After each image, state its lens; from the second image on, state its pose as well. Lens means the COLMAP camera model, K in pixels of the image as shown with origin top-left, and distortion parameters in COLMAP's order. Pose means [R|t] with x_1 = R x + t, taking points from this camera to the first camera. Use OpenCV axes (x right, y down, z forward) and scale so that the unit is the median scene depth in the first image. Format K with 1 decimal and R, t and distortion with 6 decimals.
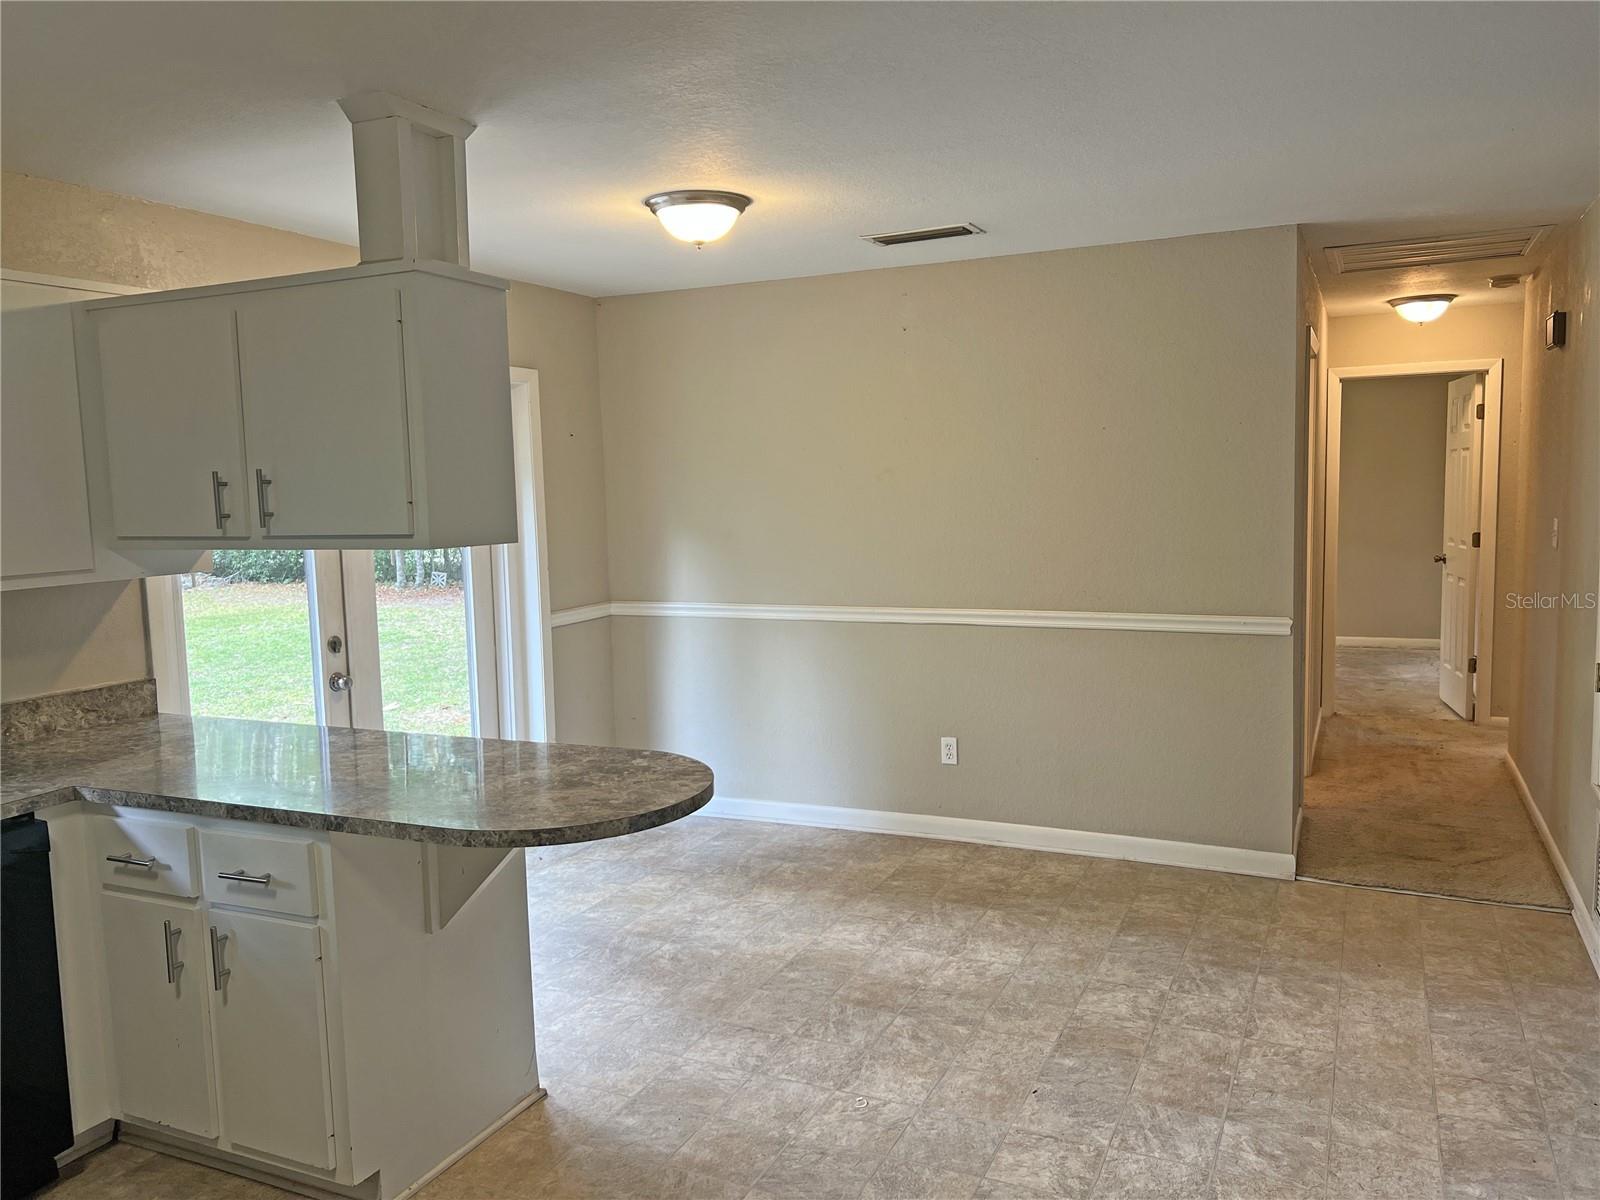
lens RADIAL K [[1230.8, 0, 800.0], [0, 1230.8, 600.0], [0, 0, 1]] dist [0.076399, -0.093994]
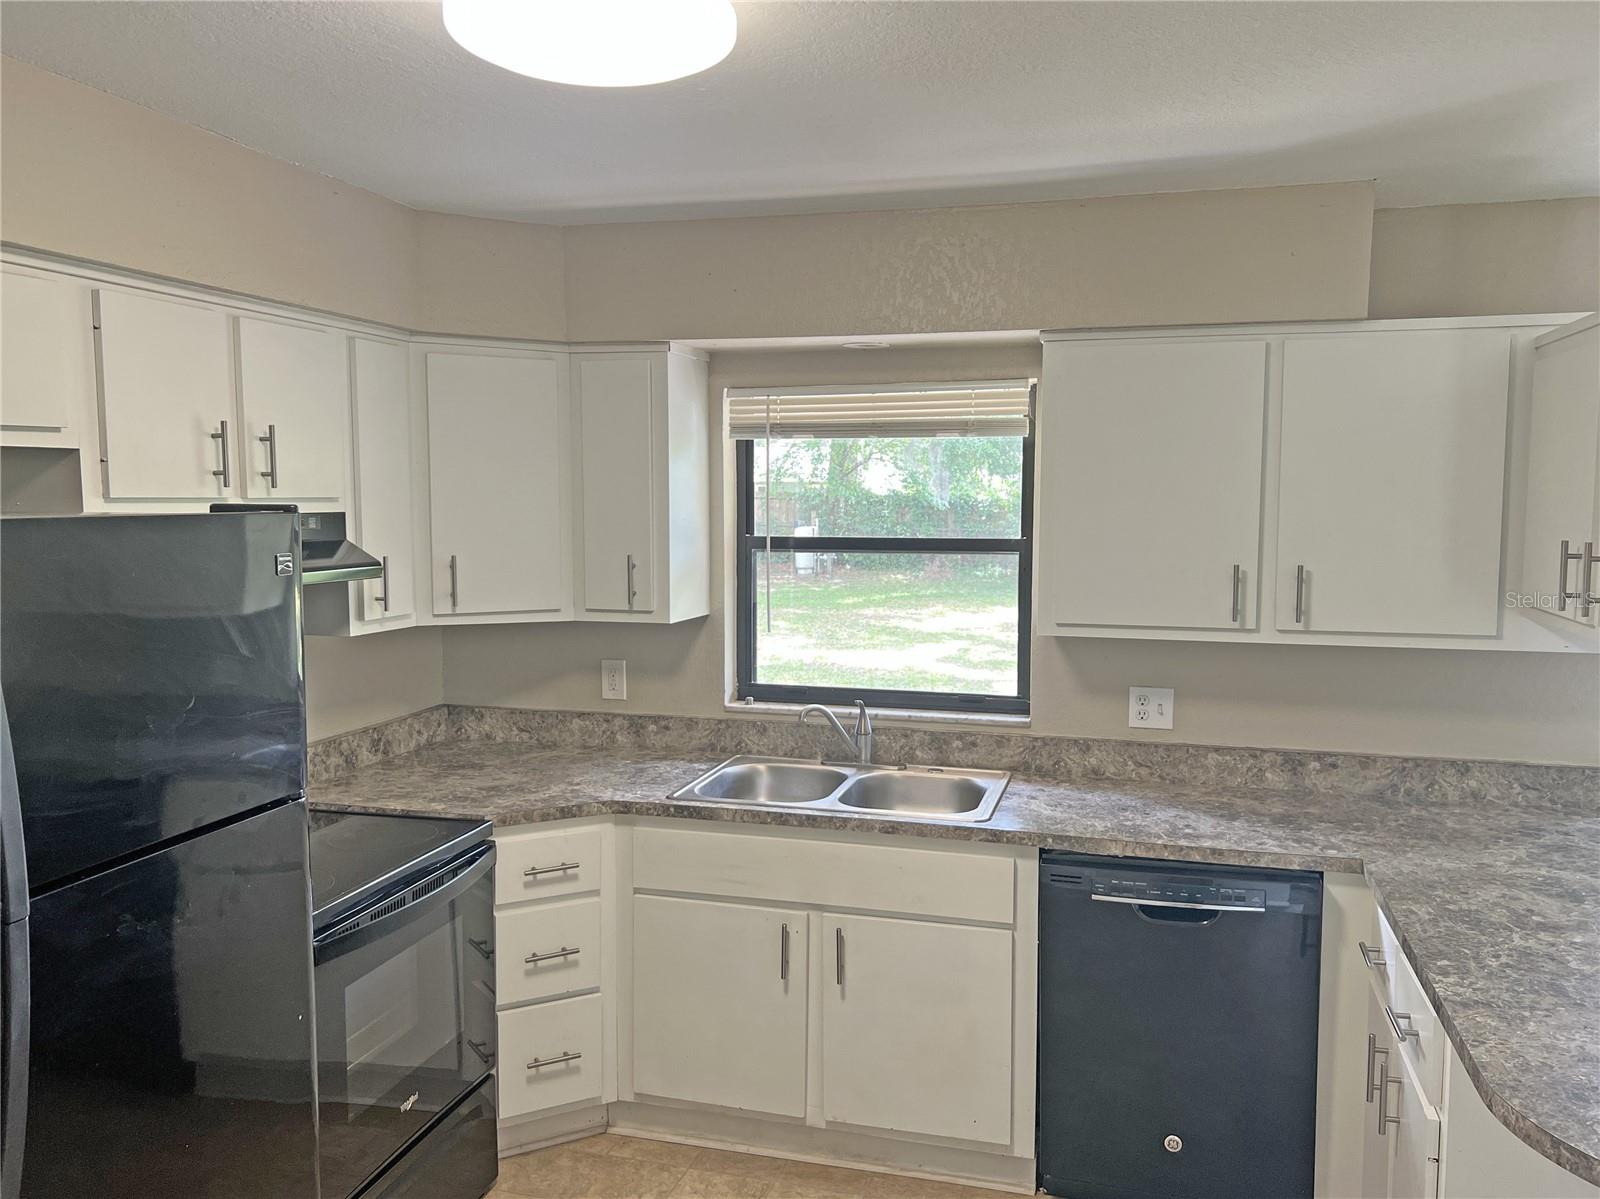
lens RADIAL K [[1230.8, 0, 800.0], [0, 1230.8, 599.5], [0, 0, 1]] dist [0.076399, -0.093994]
pose [[0.163118, 0.117363, -0.979601, 0.271428], [-0.097873, 0.989927, 0.102303, -0.112895], [0.981740, 0.079189, 0.172961, 0.434181]]
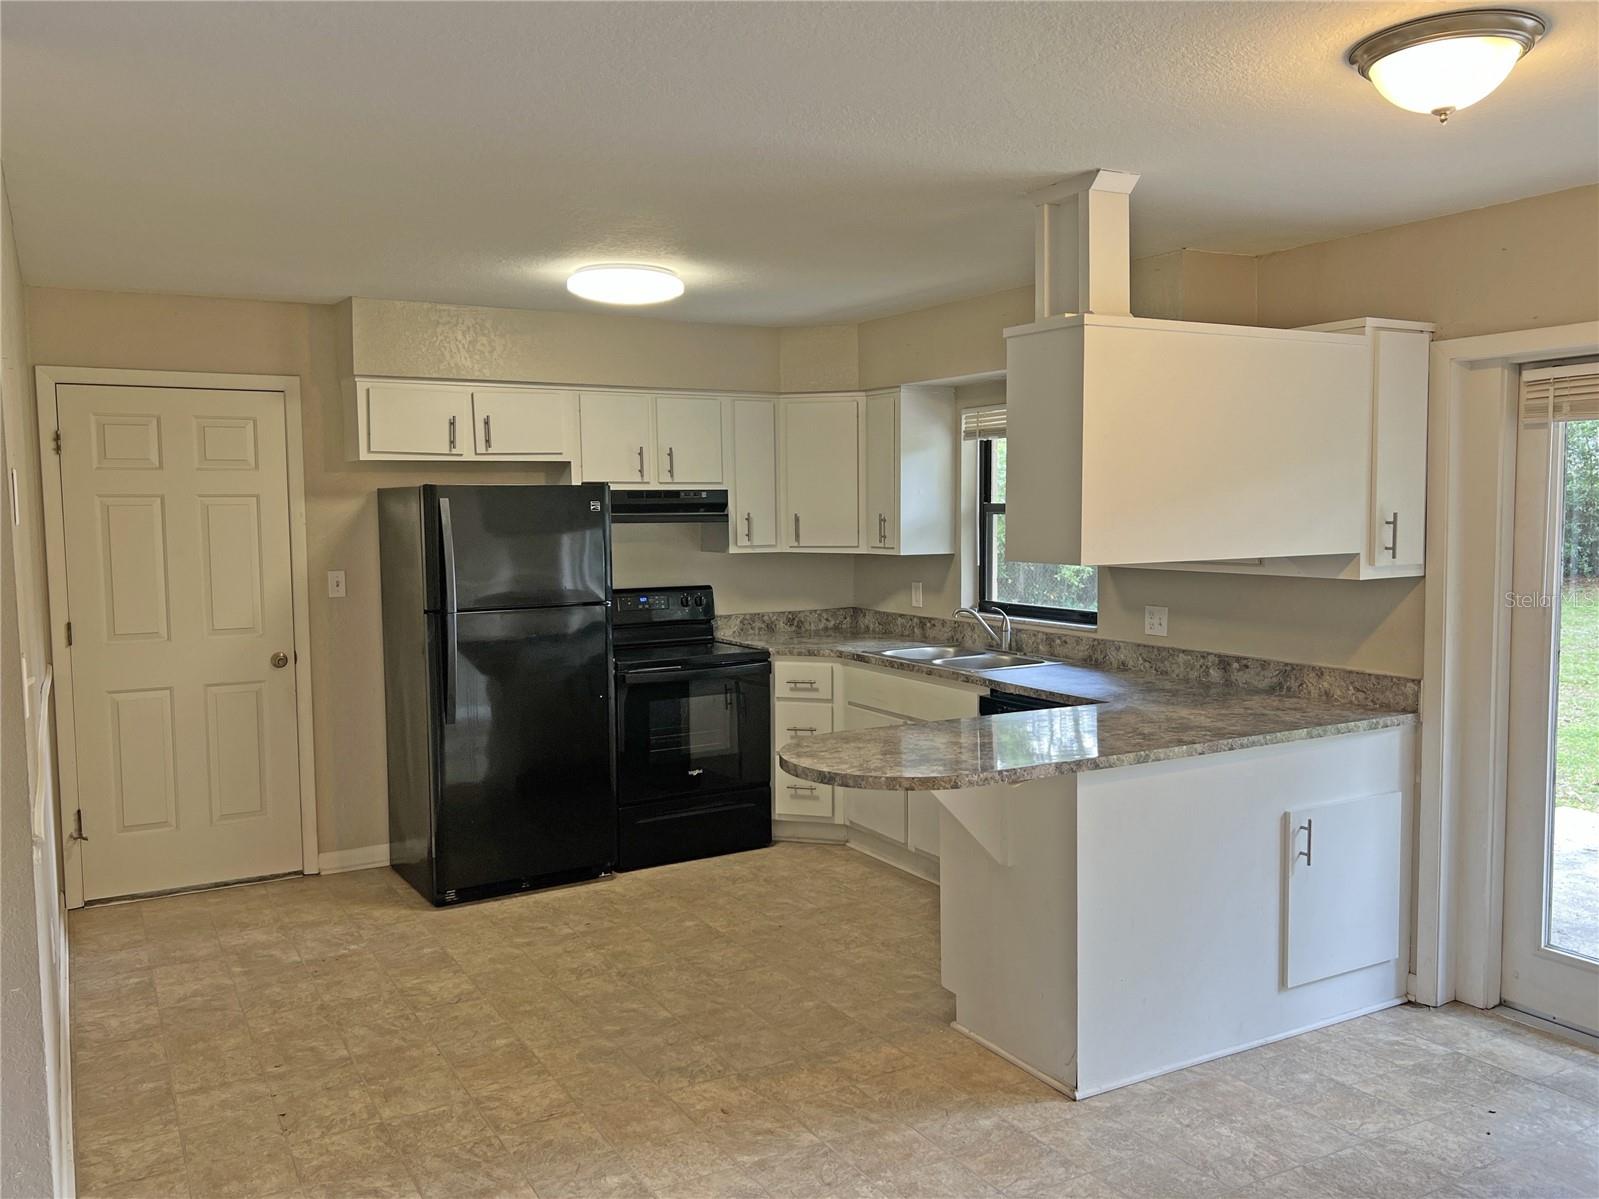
lens RADIAL K [[1204.3, 0, 796.5], [0, 1204.3, 591.2], [0, 0, 1]] dist [0.038841, -0.001228]
pose [[-0.565643, 0.101200, -0.818417, 0.823289], [-0.046021, 0.987021, 0.153855, -0.196197], [0.823365, 0.124691, -0.553644, 1.576471]]
